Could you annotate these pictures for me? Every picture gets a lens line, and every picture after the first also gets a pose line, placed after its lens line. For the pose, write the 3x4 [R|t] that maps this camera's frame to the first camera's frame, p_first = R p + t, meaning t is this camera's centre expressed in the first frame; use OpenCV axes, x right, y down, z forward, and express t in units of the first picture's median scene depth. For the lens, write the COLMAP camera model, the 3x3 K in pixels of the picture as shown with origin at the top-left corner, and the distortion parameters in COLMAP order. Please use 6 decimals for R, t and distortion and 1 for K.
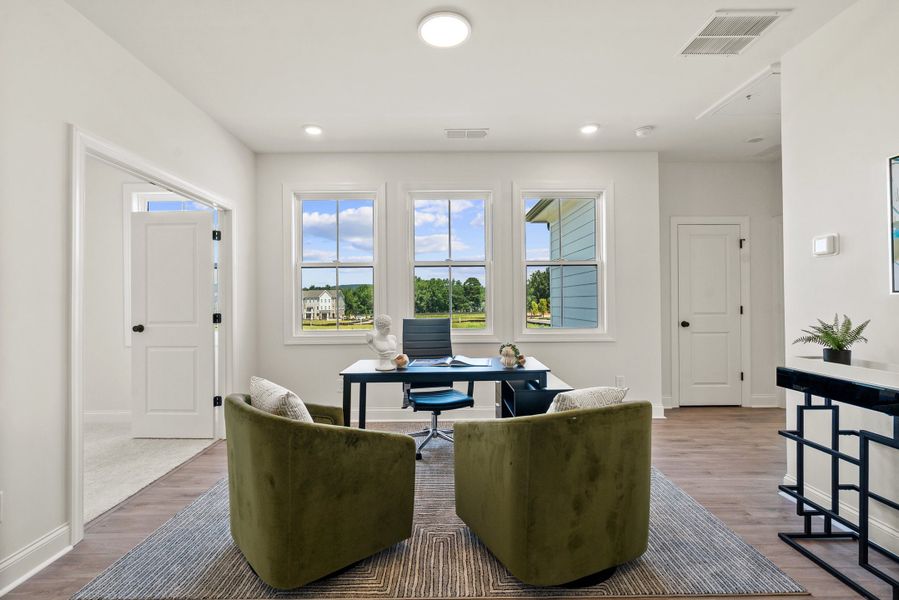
lens RADIAL K [[409.8, 0, 446.2], [0, 409.8, 301.2], [0, 0, 1]] dist [-0.018148, 0.001669]
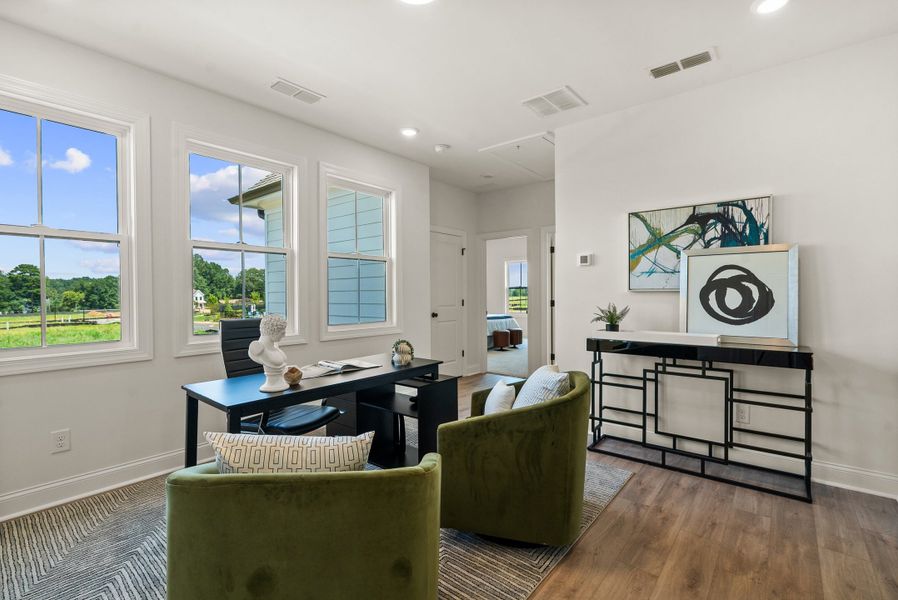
lens RADIAL K [[409.3, 0, 449.4], [0, 409.3, 300.8], [0, 0, 1]] dist [-0.018148, 0.001669]
pose [[0.637364, -0.009663, 0.770502, -0.401975], [0.002996, 0.999945, 0.010062, 0.003501], [-0.770557, -0.004105, 0.637358, 0.247810]]
